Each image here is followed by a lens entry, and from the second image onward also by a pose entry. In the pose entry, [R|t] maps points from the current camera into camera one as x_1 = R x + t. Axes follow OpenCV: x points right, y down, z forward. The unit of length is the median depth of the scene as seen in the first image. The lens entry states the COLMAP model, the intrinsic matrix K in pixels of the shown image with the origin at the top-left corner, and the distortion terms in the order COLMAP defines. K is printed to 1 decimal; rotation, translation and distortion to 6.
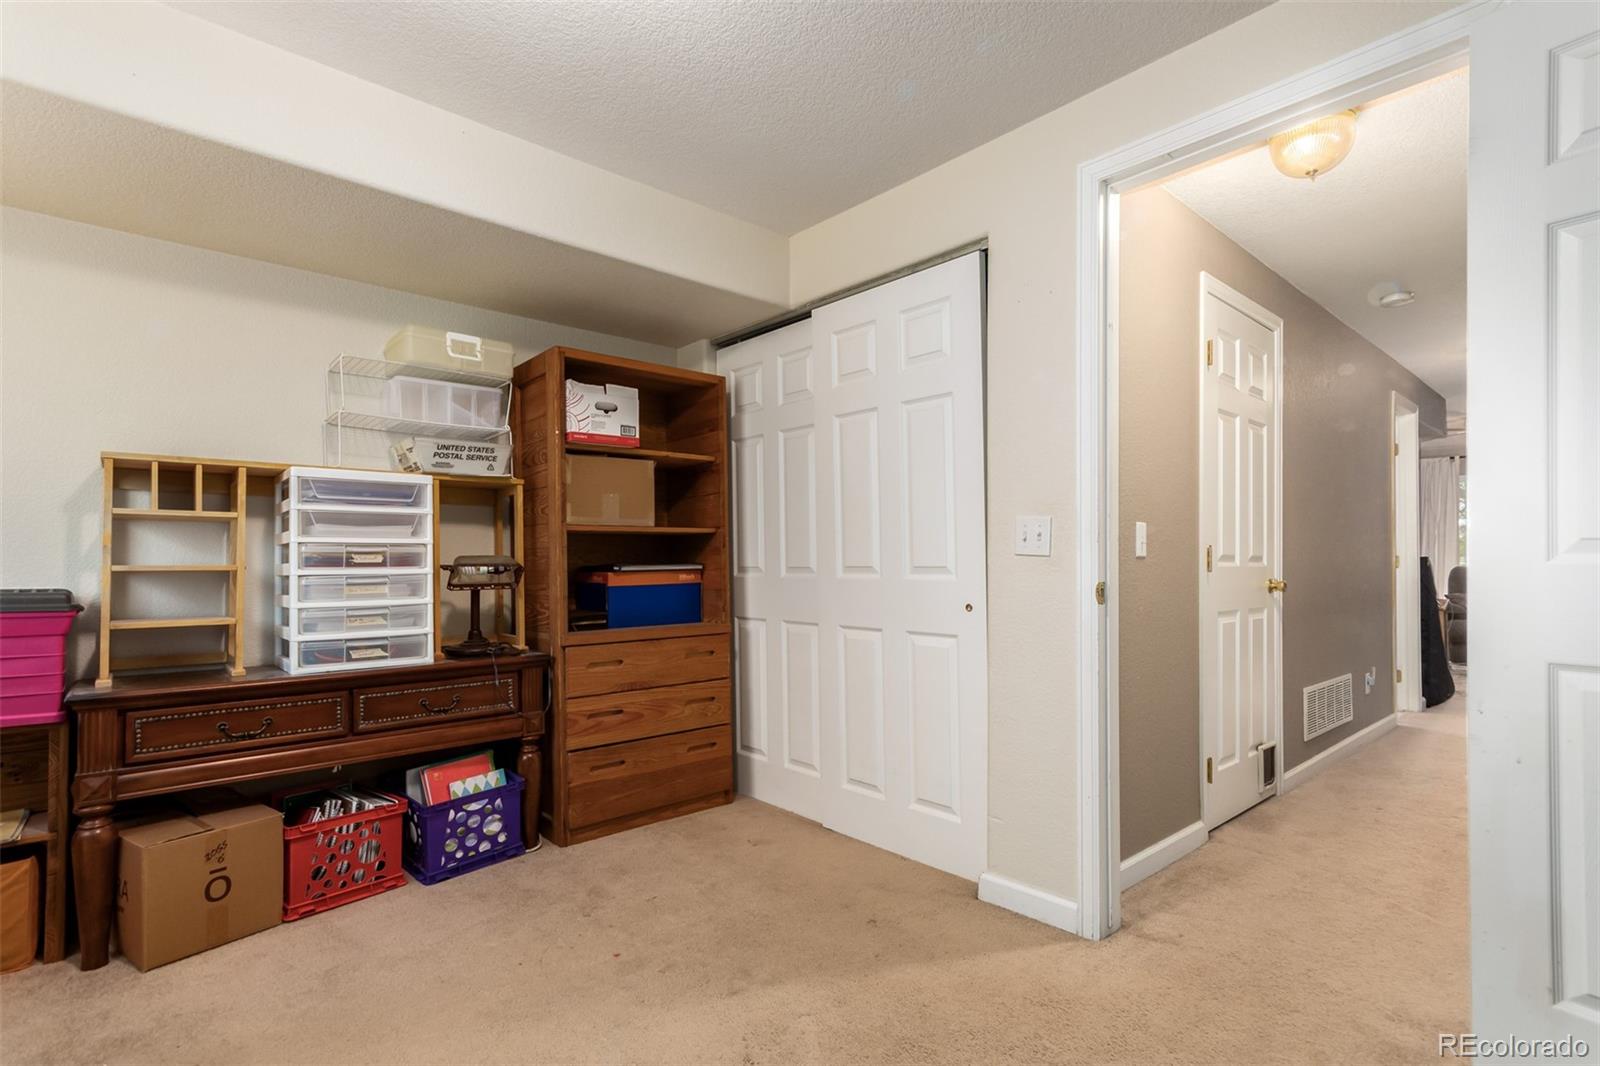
lens RADIAL K [[758.4, 0, 788.5], [0, 758.4, 563.6], [0, 0, 1]] dist [0.004411, -0.000652]
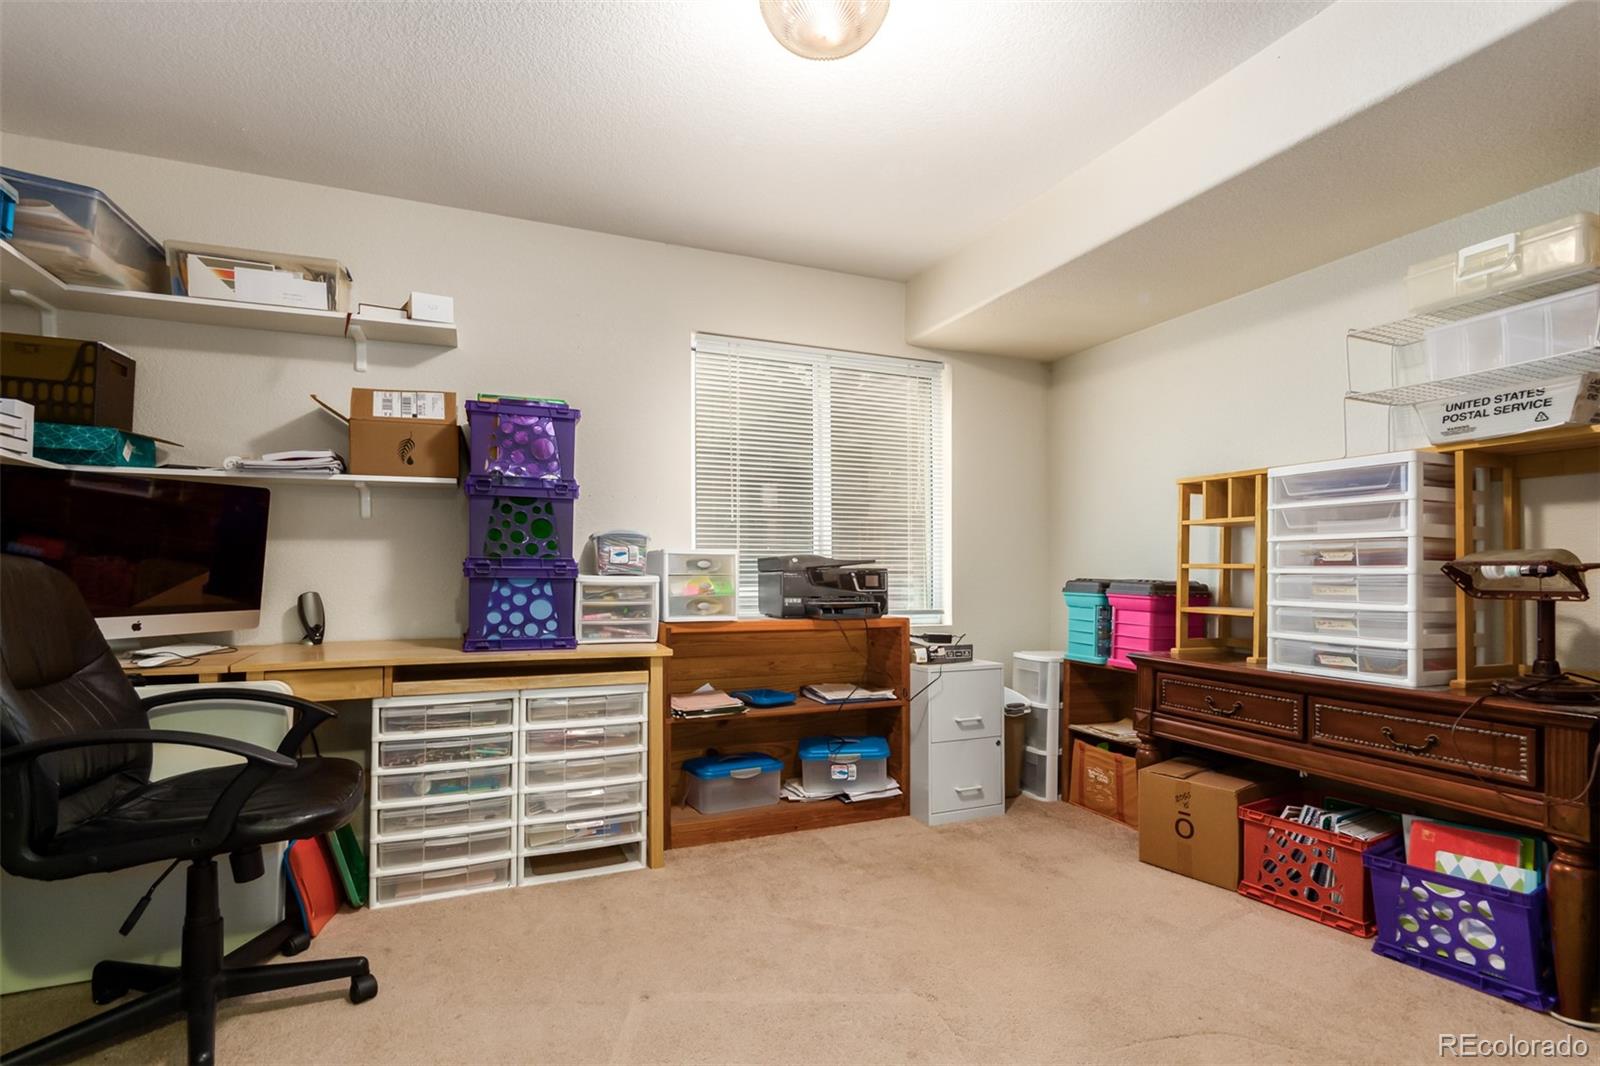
lens RADIAL K [[758.4, 0, 795.7], [0, 758.4, 569.5], [0, 0, 1]] dist [0.004411, -0.000652]
pose [[-0.315986, 0.008378, -0.948727, 0.492237], [0.003588, 0.999964, 0.007636, -0.000155], [0.948757, -0.000991, -0.316005, 0.648850]]
